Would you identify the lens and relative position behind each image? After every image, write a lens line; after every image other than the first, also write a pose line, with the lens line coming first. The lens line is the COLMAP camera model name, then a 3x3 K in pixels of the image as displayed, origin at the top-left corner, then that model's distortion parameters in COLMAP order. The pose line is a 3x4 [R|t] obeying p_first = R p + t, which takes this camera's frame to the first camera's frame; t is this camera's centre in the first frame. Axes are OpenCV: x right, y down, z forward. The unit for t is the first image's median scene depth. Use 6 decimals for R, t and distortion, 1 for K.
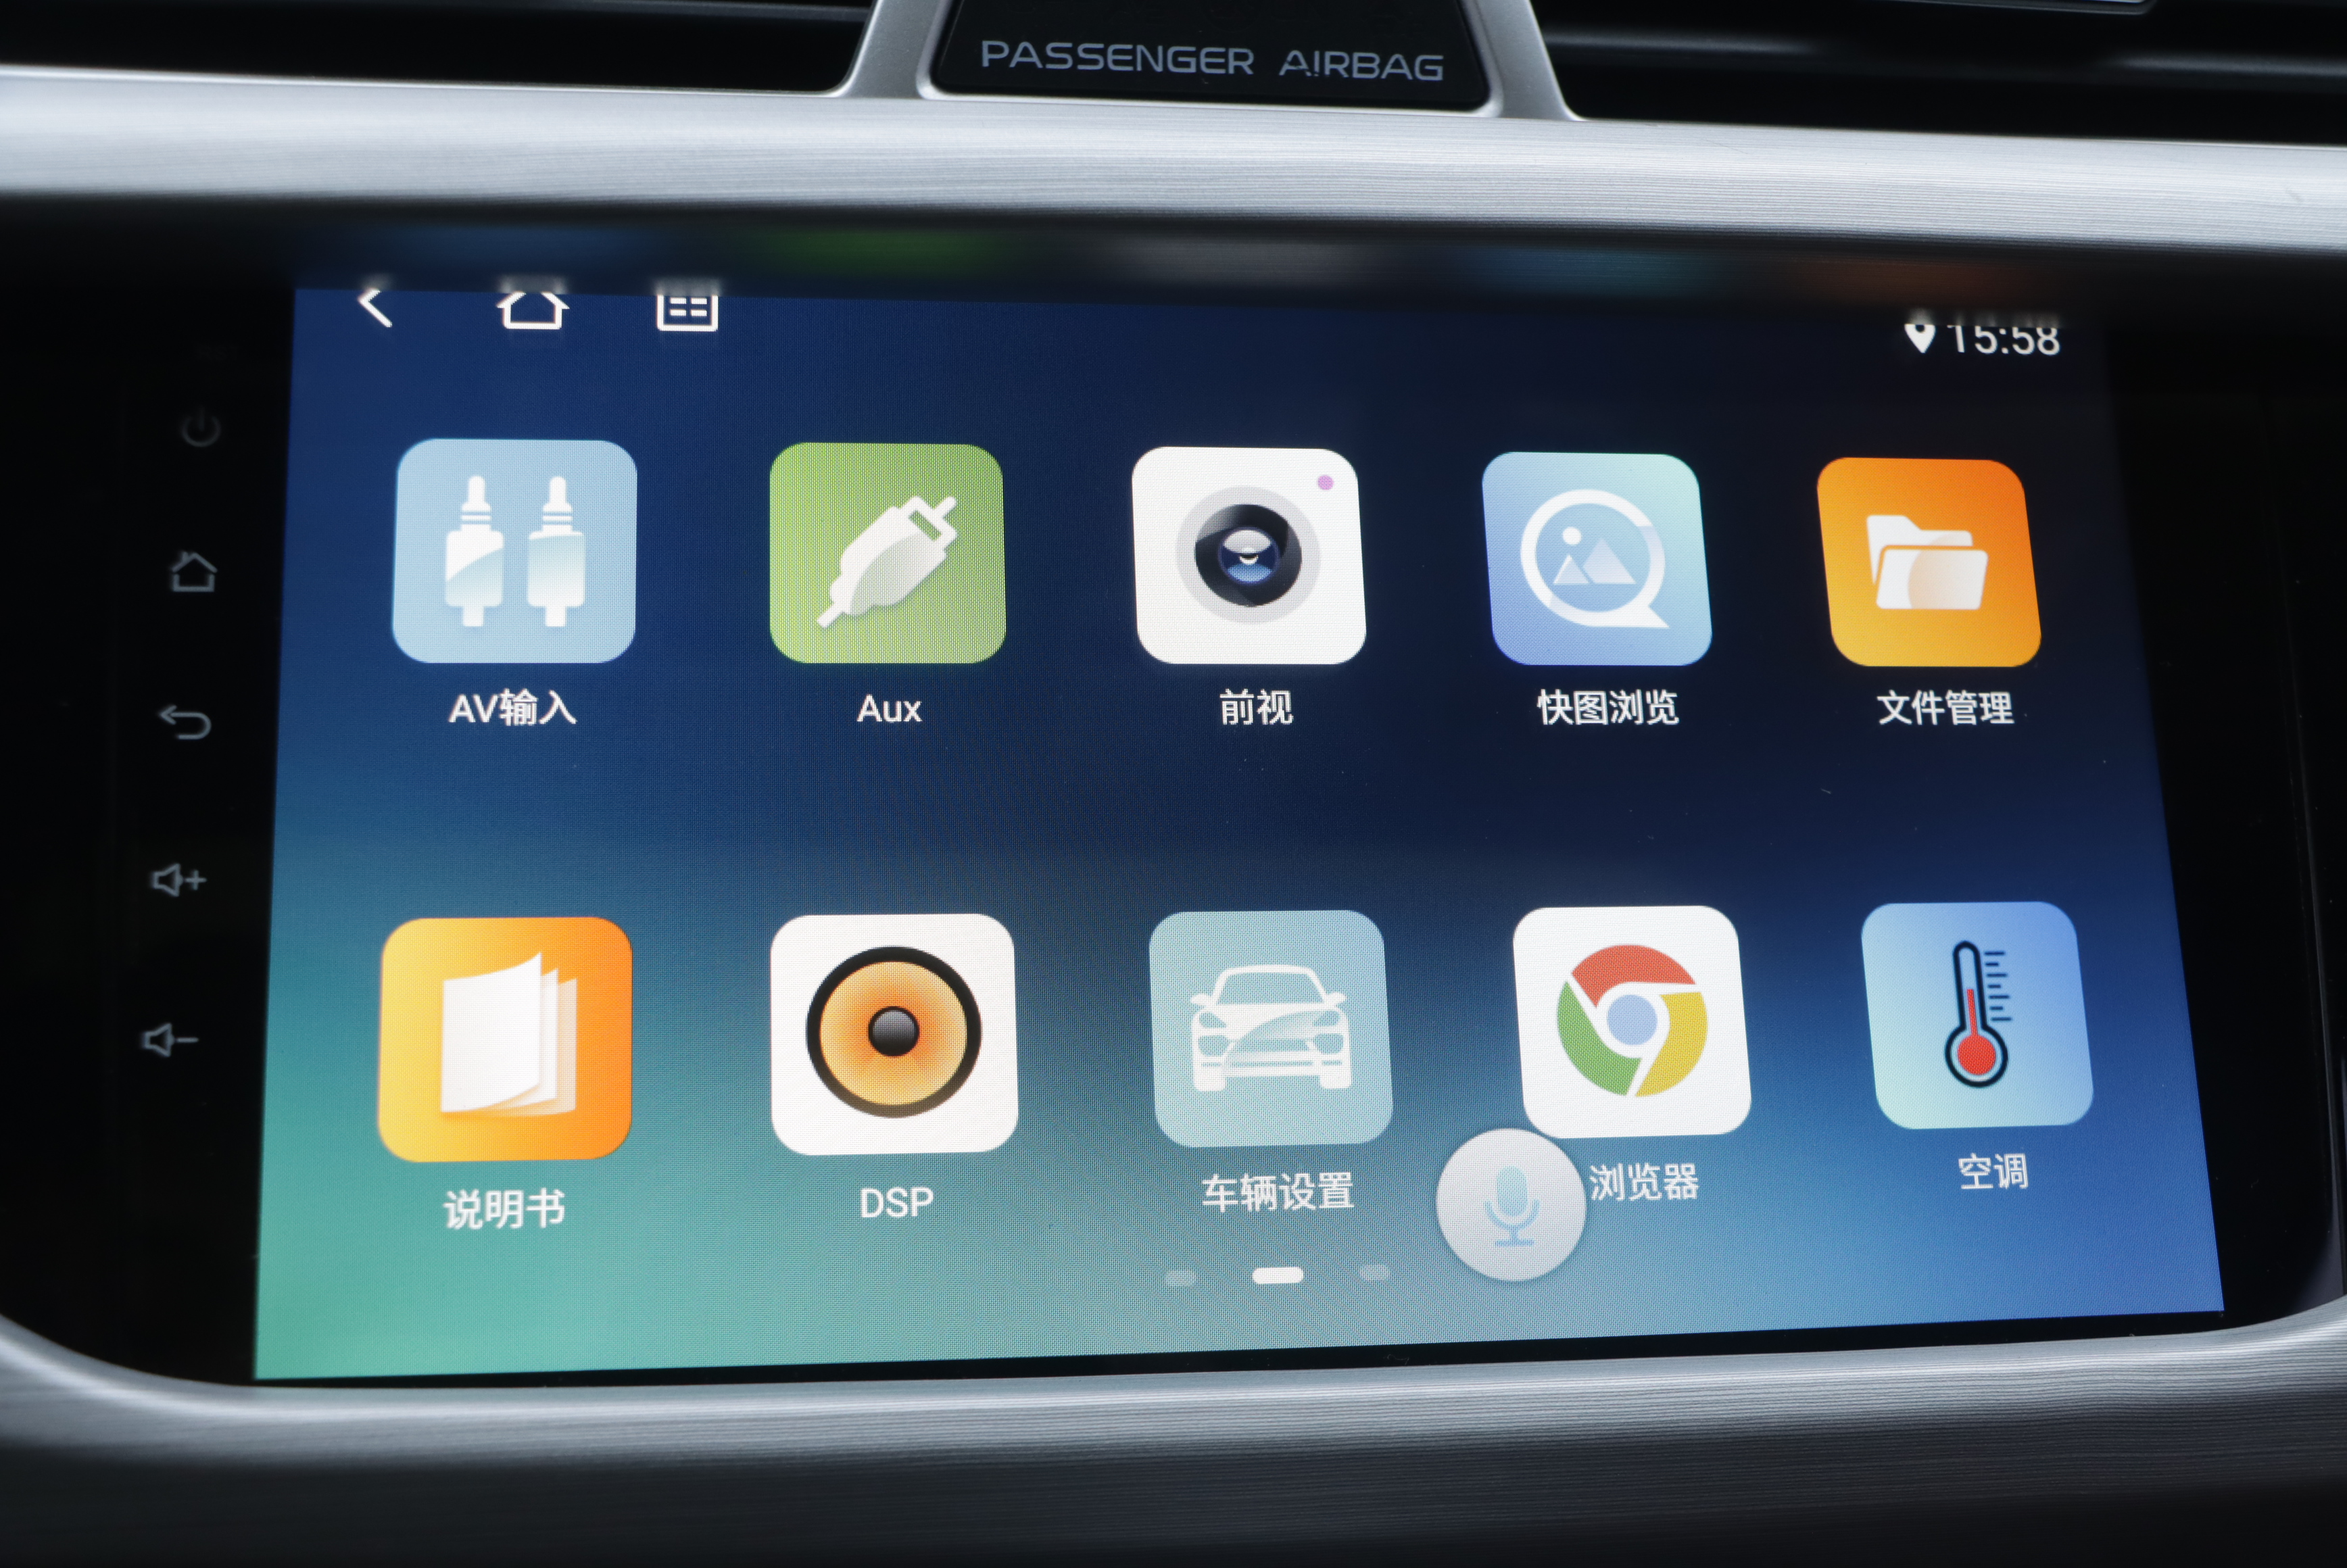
lens RADIAL K [[2836.2, 0, 1197.4], [0, 2836.2, 807.9], [0, 0, 1]] dist [-0.053260, 0.000000]
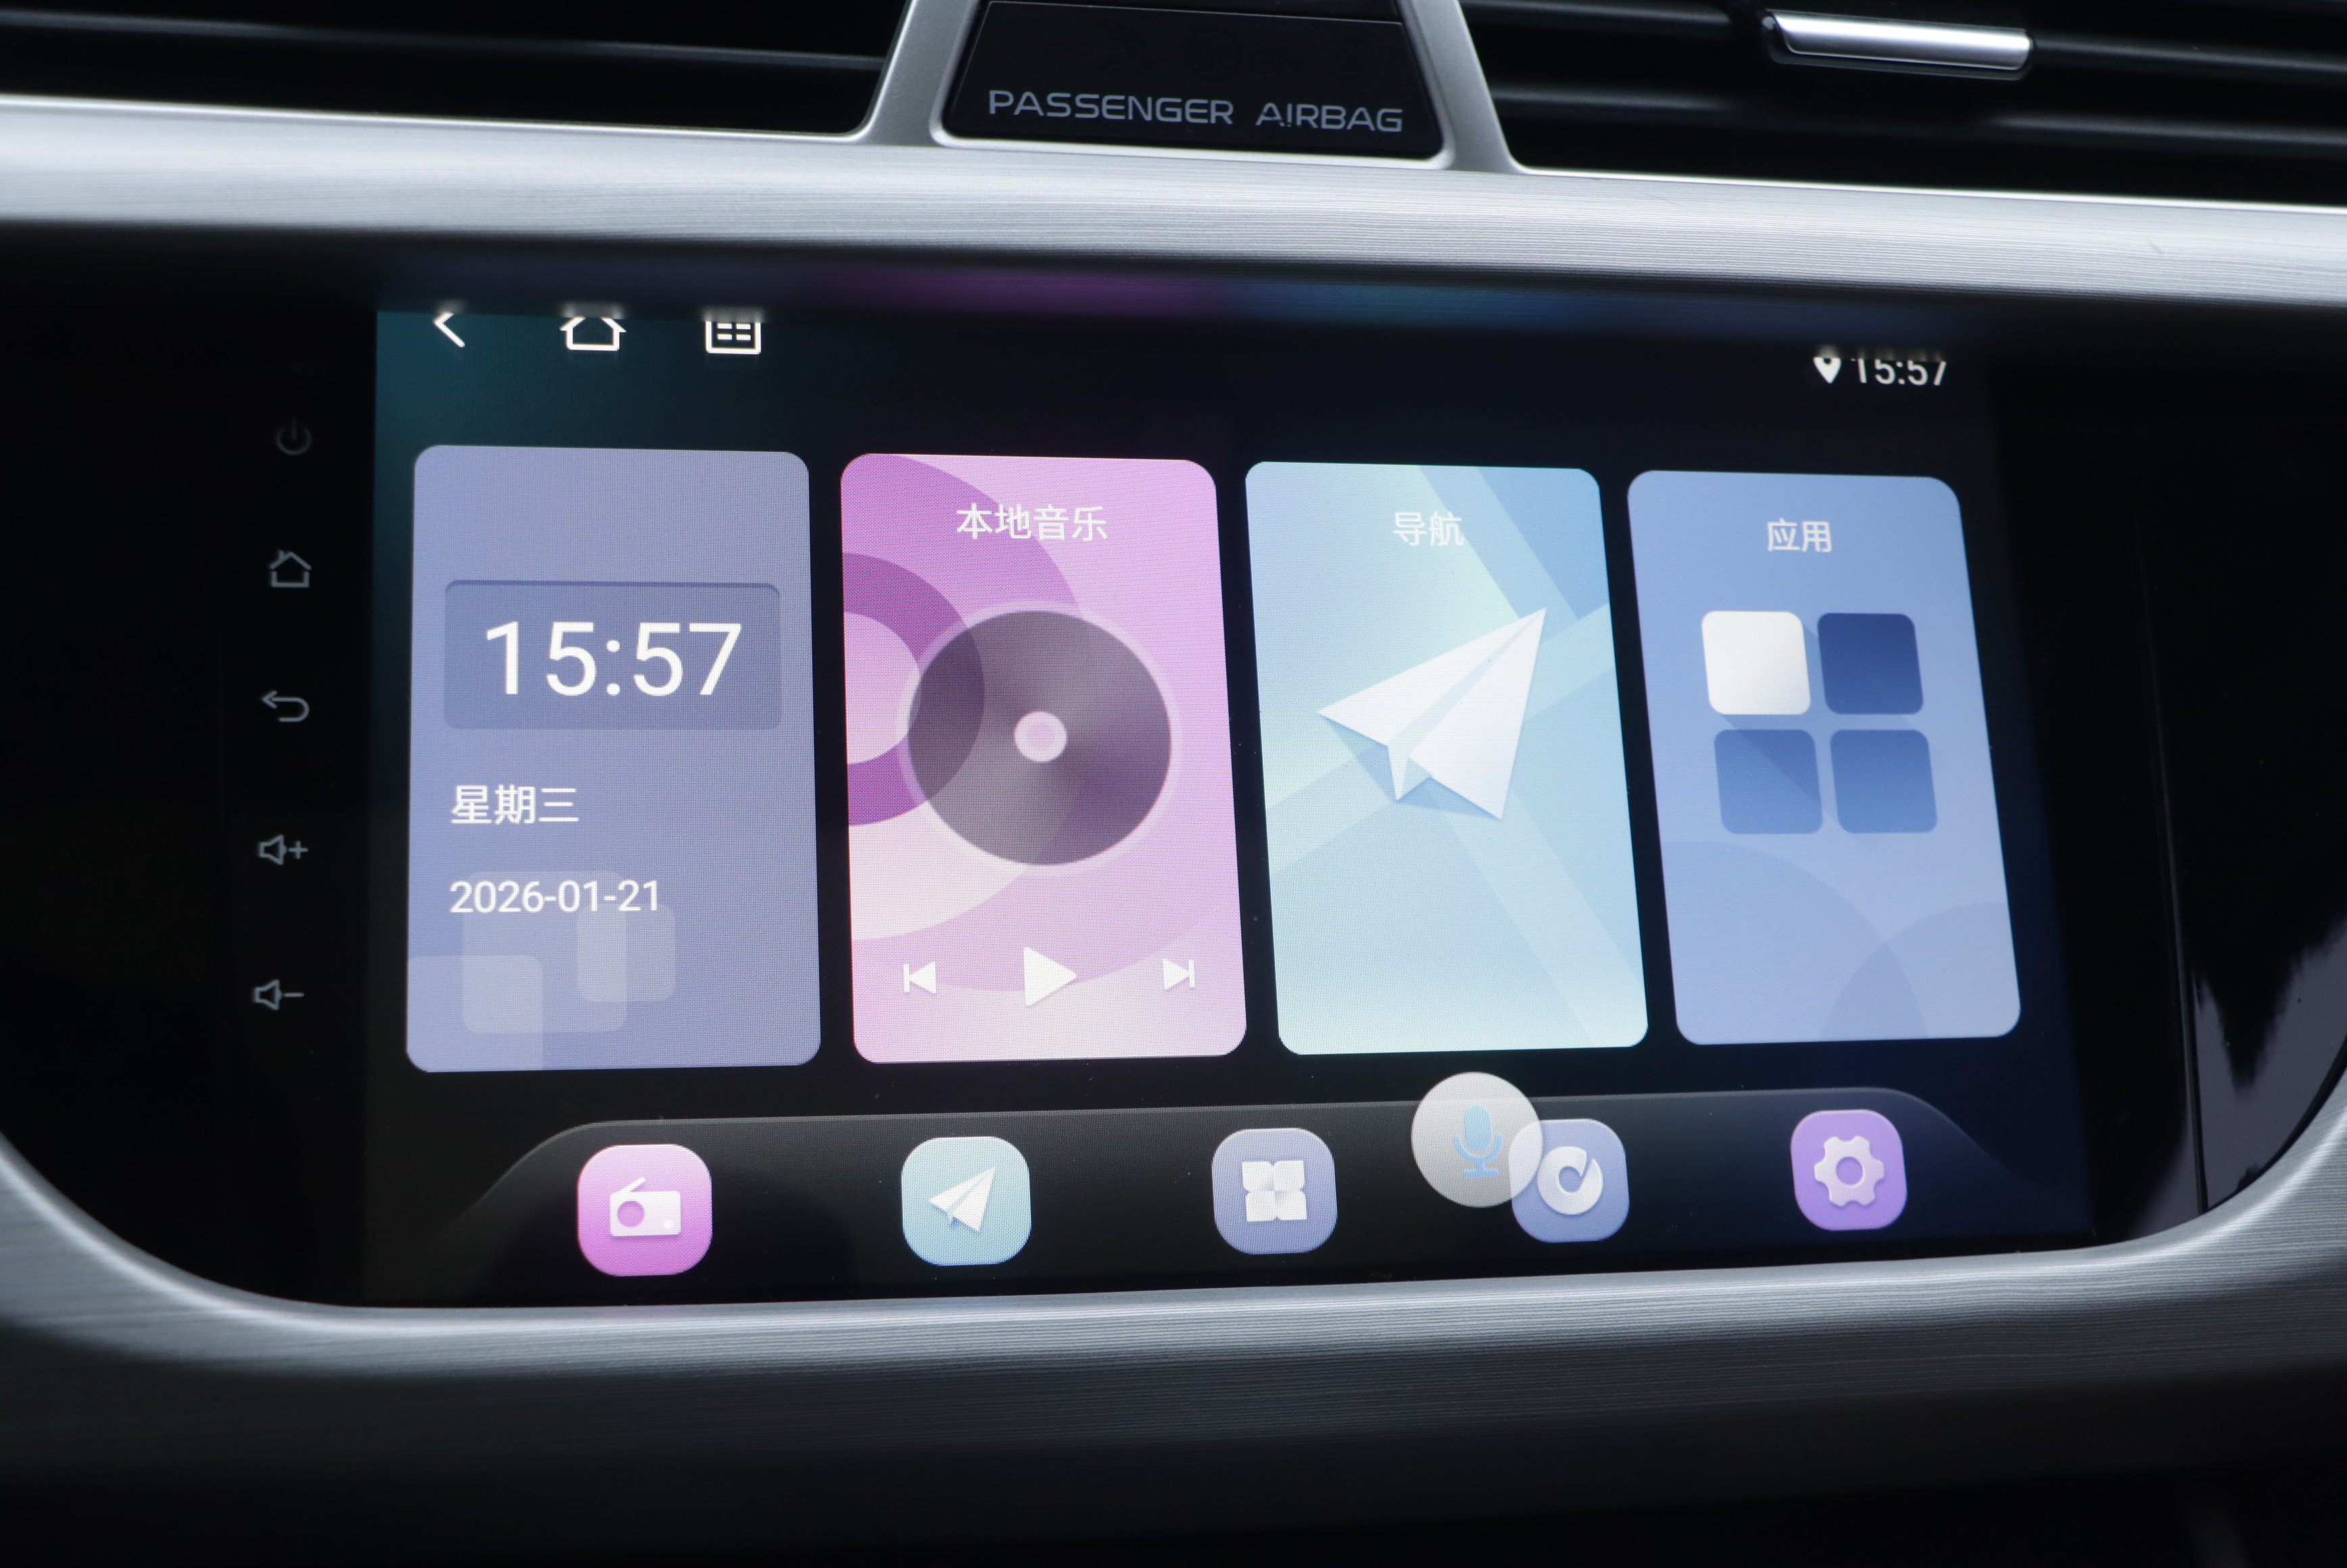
lens RADIAL K [[2836.2, 0, 1188.5], [0, 2836.2, 792.6], [0, 0, 1]] dist [-0.053260, 0.000000]
pose [[0.998094, 0.001933, 0.061688, -0.070694], [-0.001937, 0.999998, 0.000012, 0.002334], [-0.061688, -0.000131, 0.998096, -0.112473]]
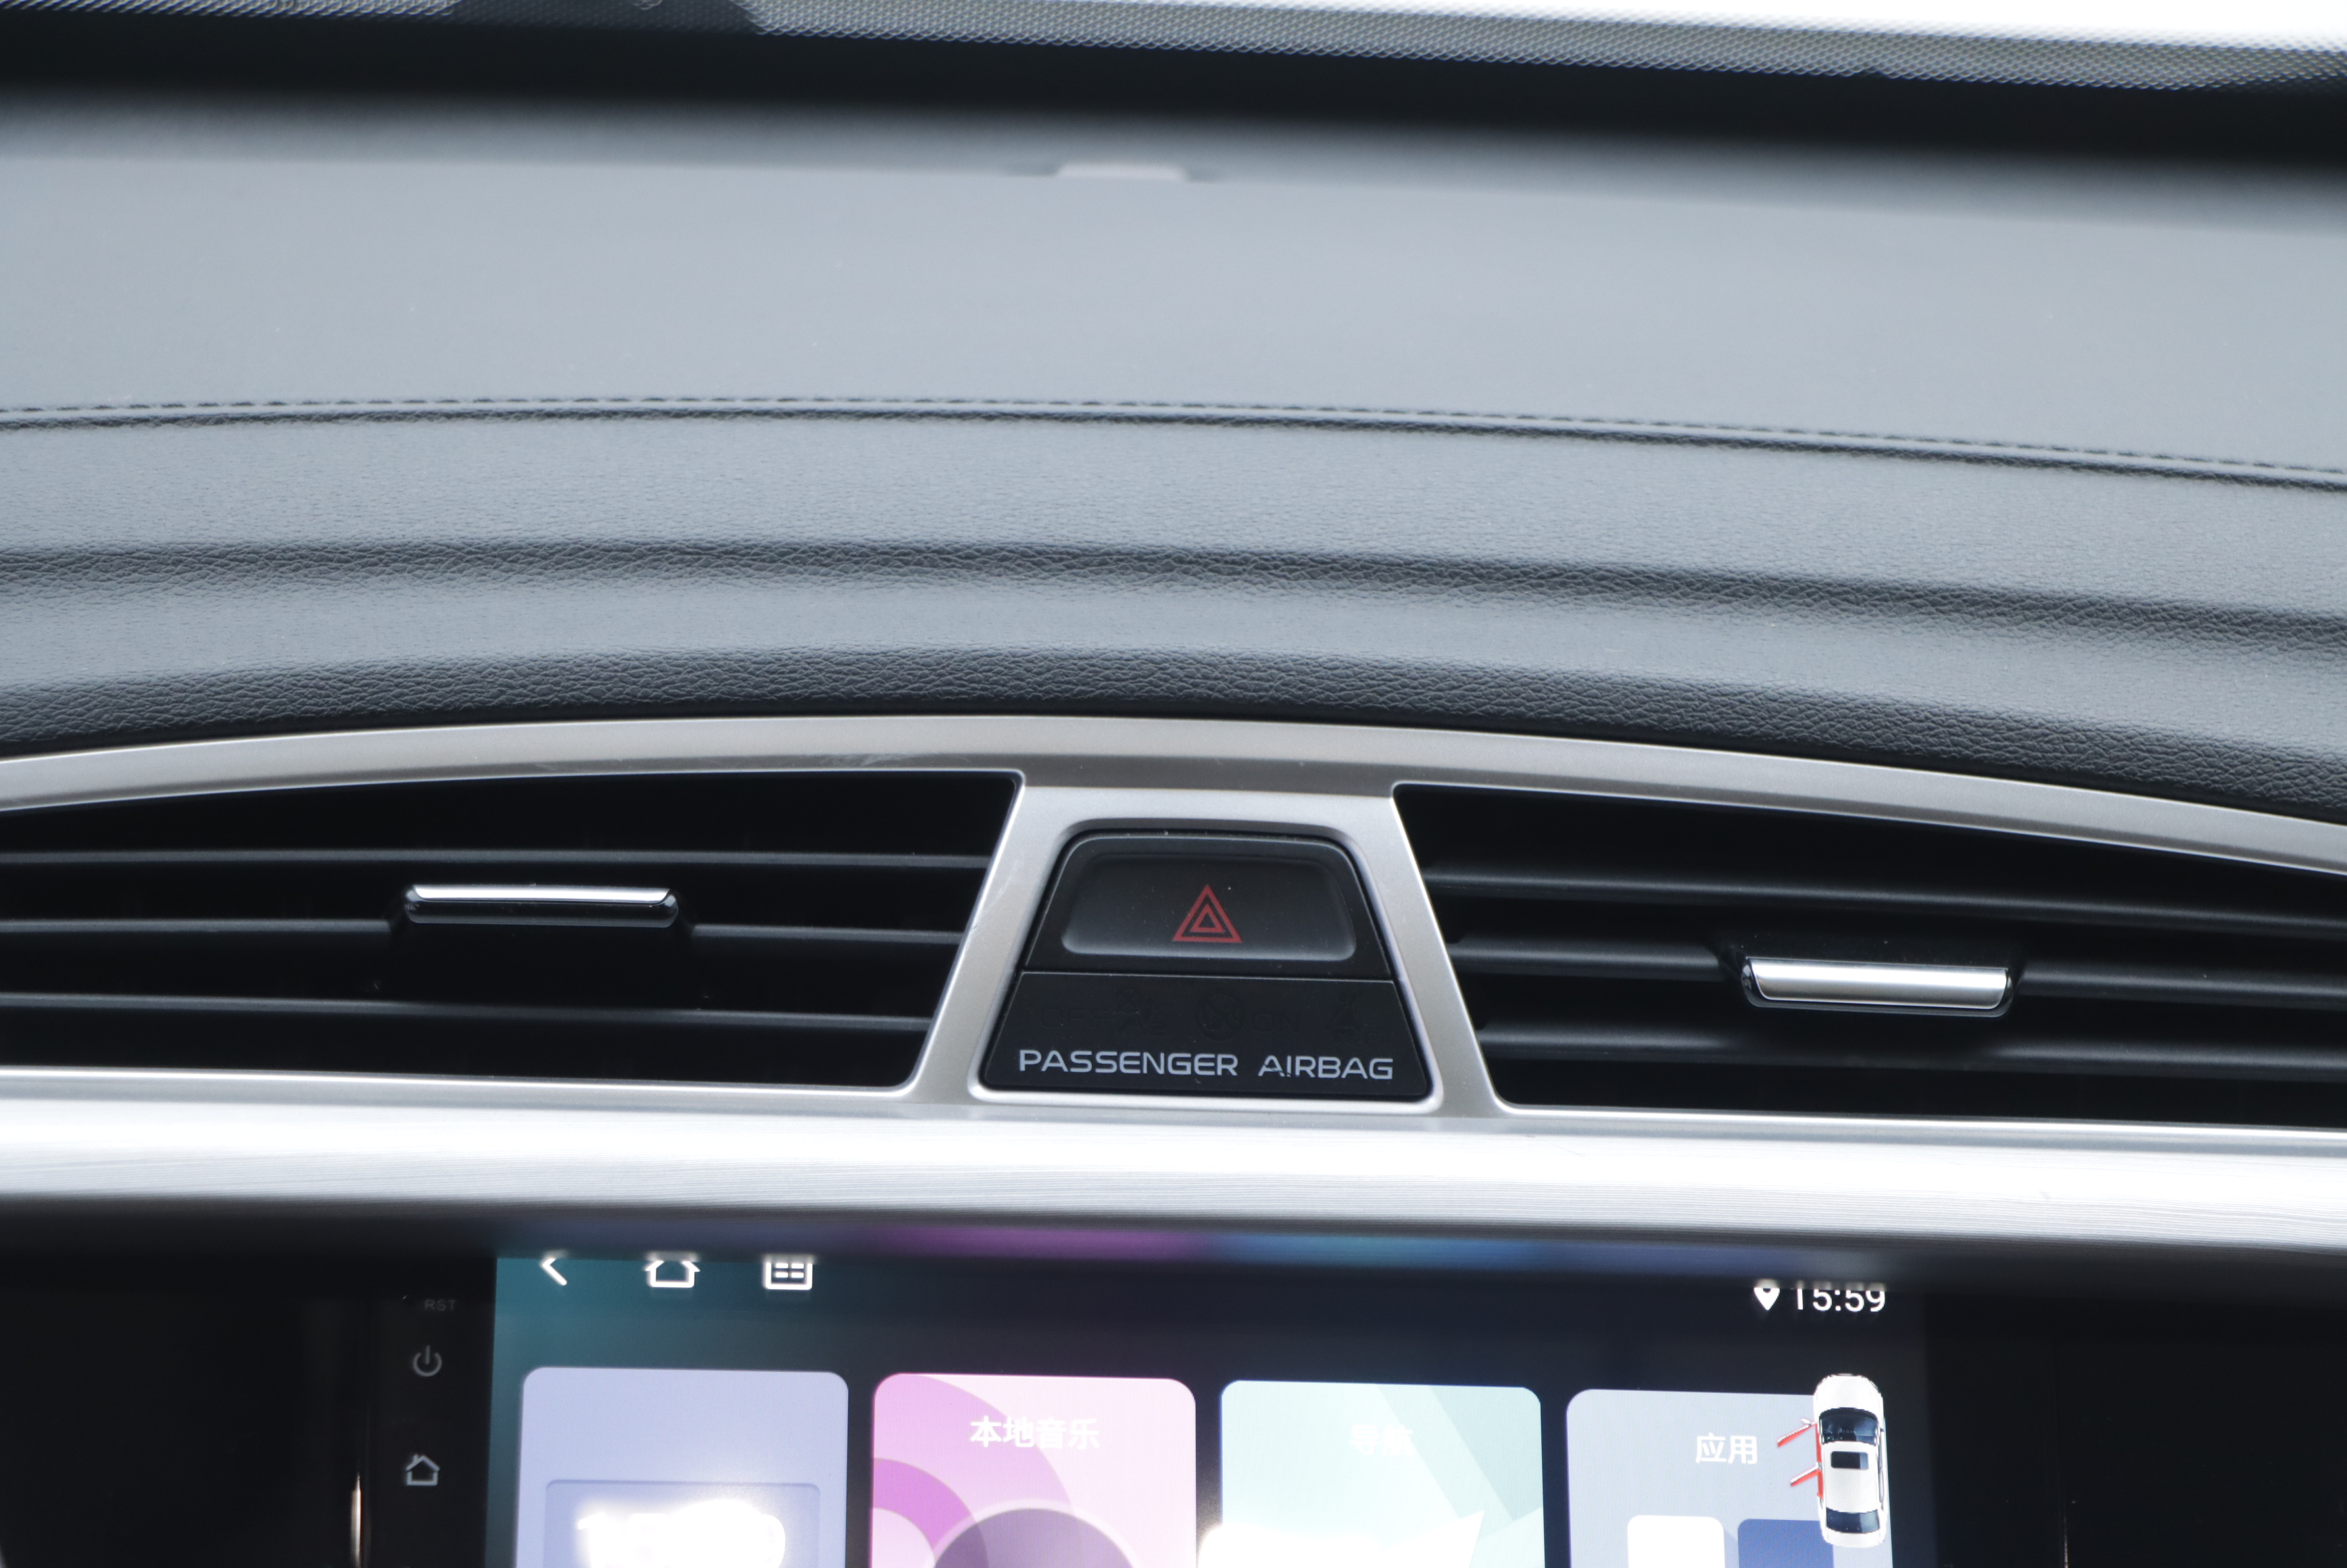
lens RADIAL K [[7687.0, 0, 1199.0], [0, 7687.0, 792.8], [0, 0, 1]] dist [0.495813, 0.000000]
pose [[0.997571, 0.008891, -0.069089, 0.255396], [-0.020135, 0.986286, -0.163813, 0.187196], [0.066685, 0.164806, 0.984069, -2.549243]]
